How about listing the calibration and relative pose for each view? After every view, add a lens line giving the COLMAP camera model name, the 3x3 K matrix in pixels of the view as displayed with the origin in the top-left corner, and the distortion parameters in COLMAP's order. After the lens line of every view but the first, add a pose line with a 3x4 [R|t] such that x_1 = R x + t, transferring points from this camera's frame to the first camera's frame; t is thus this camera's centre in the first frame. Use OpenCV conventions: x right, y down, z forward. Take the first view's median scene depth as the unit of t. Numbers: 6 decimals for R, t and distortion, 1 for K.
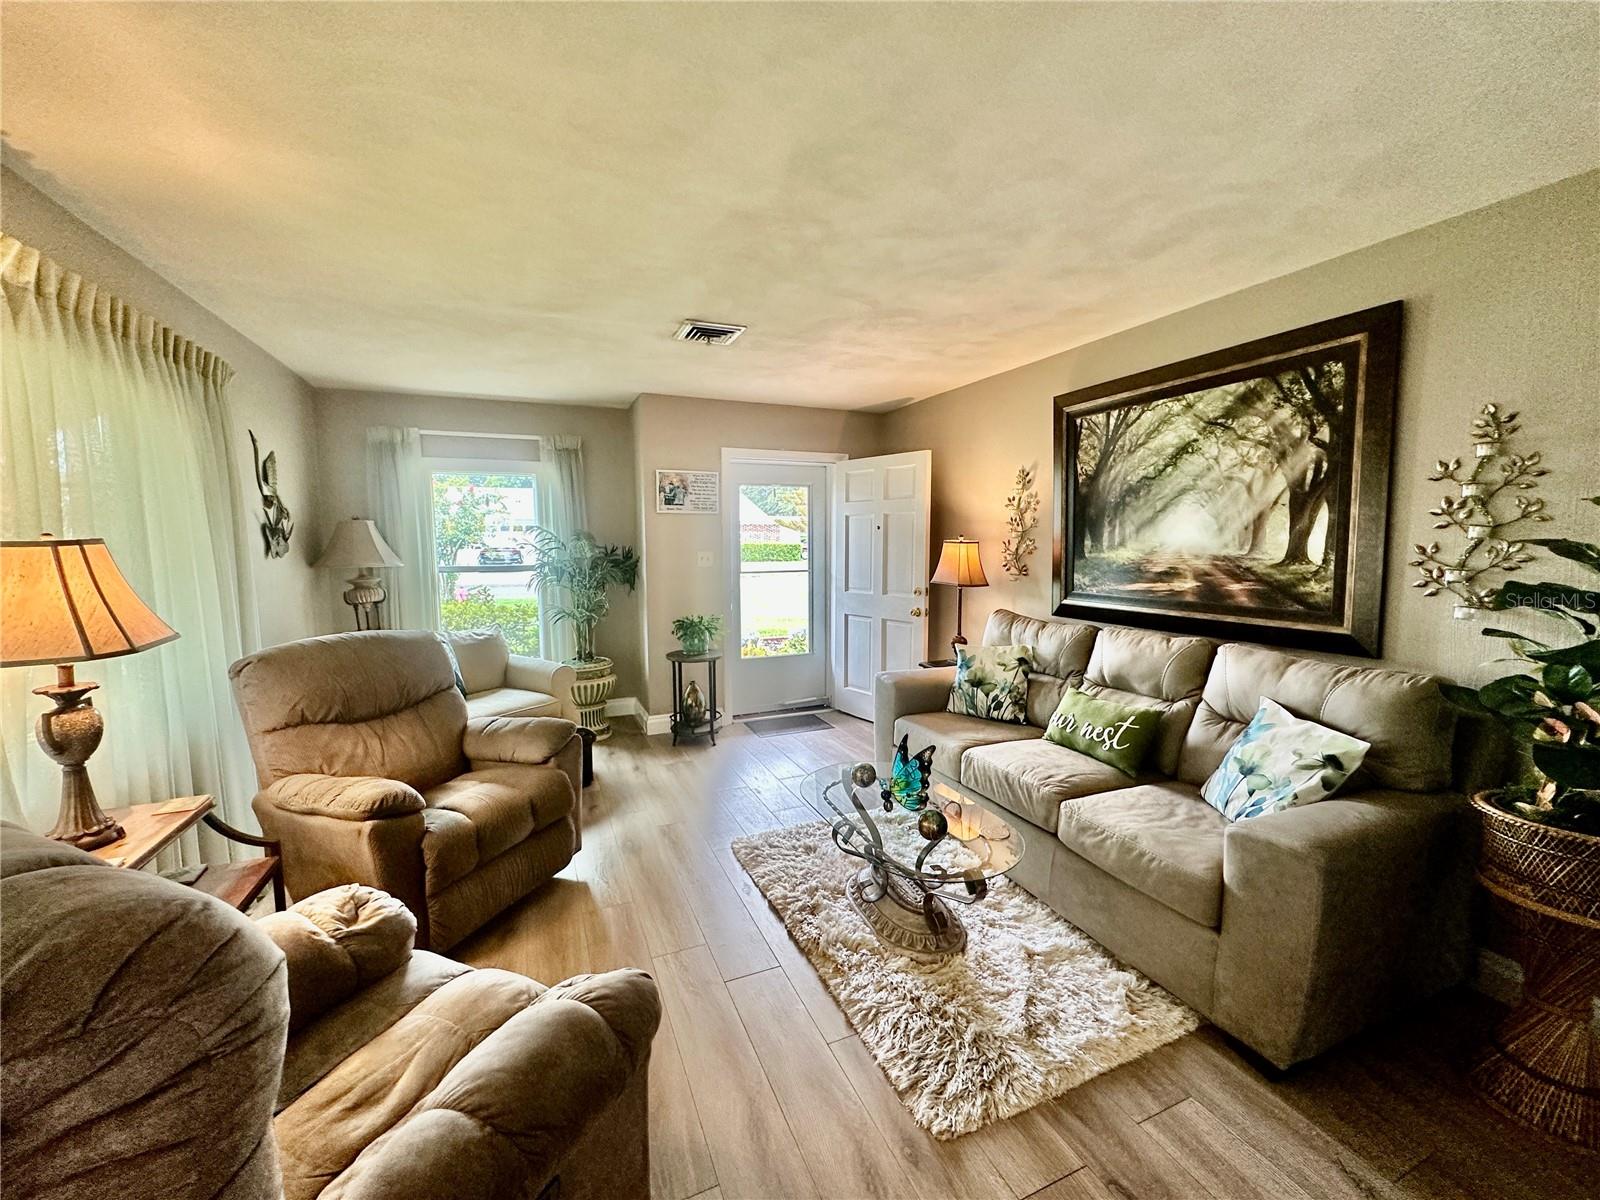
lens RADIAL K [[637.5, 0, 800.0], [0, 637.5, 600.0], [0, 0, 1]] dist [-0.006059, 0.001517]
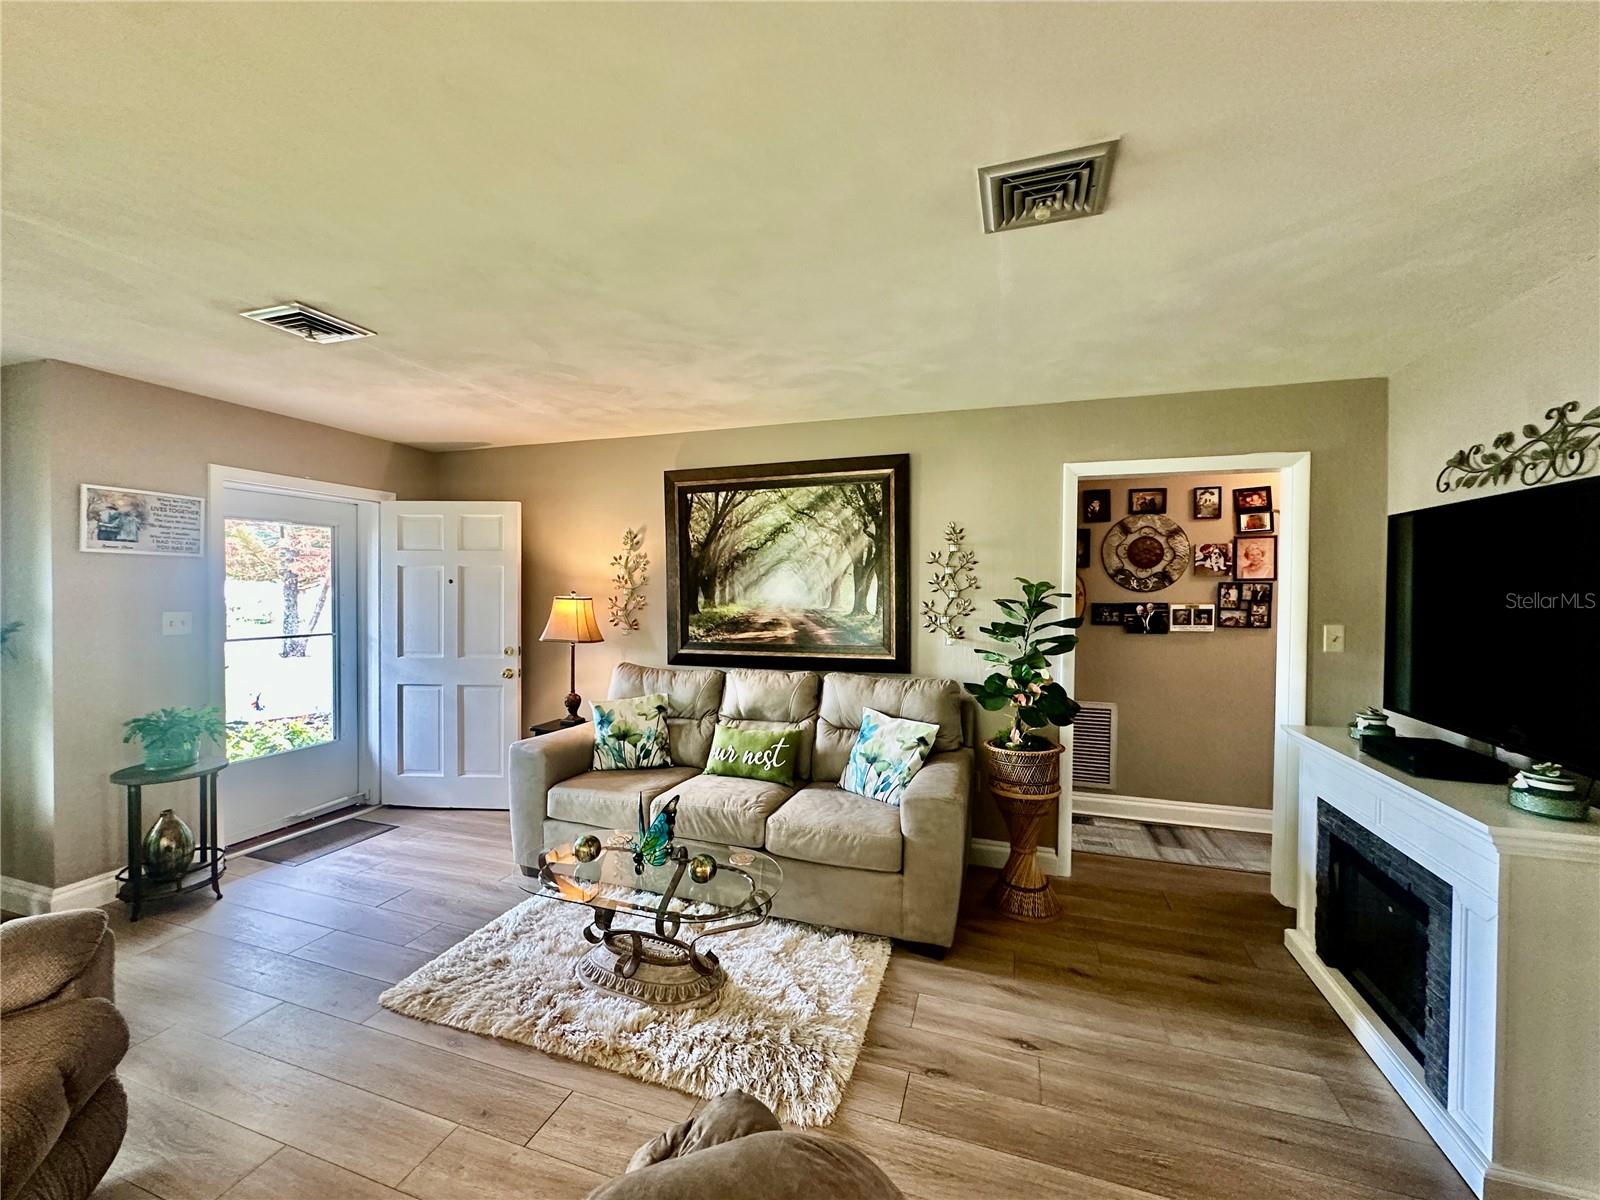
lens RADIAL K [[637.5, 0, 800.0], [0, 637.5, 600.0], [0, 0, 1]] dist [-0.006059, 0.001517]
pose [[0.664346, -0.003207, 0.747419, -0.350580], [0.064671, 0.996487, -0.053207, -0.017593], [-0.744622, 0.083685, 0.662219, 0.106897]]
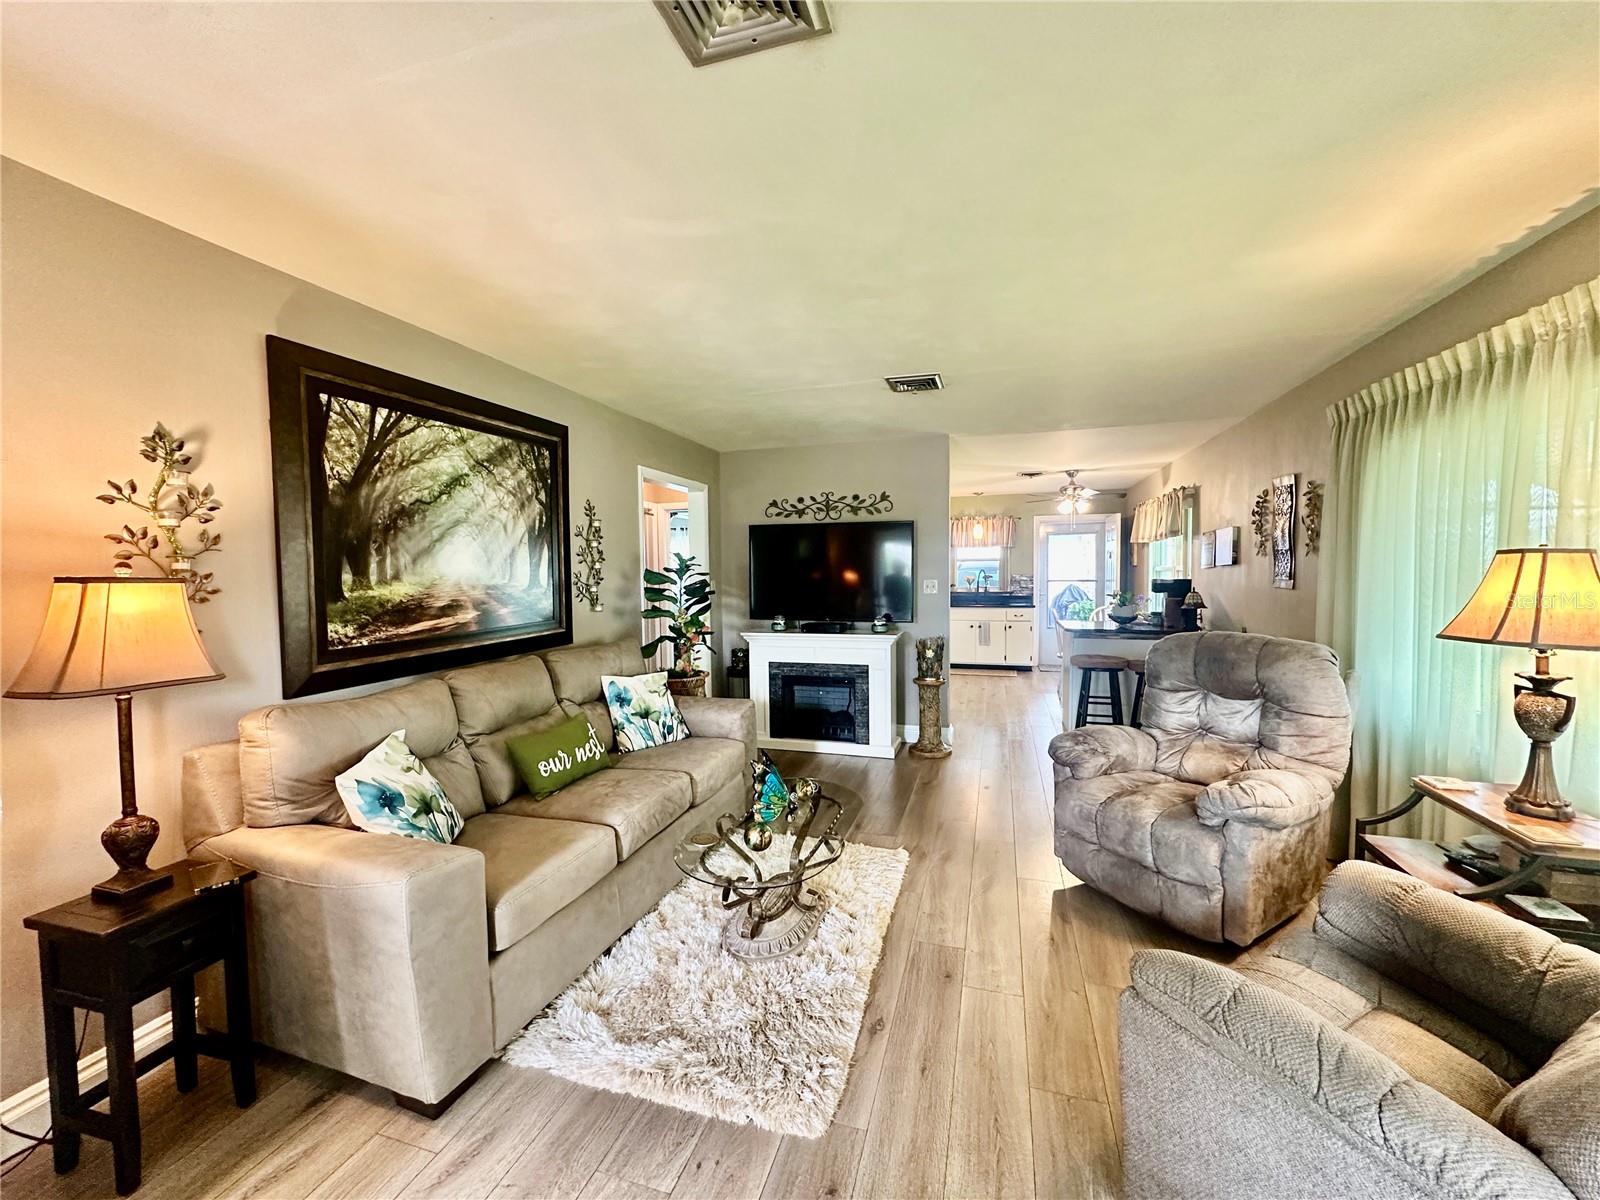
lens RADIAL K [[637.5, 0, 800.0], [0, 637.5, 600.0], [0, 0, 1]] dist [-0.006059, 0.001517]
pose [[-0.762023, -0.017535, 0.647312, -0.446183], [0.079879, 0.989453, 0.120838, -0.127866], [-0.642604, 0.143788, -0.752586, 1.412216]]
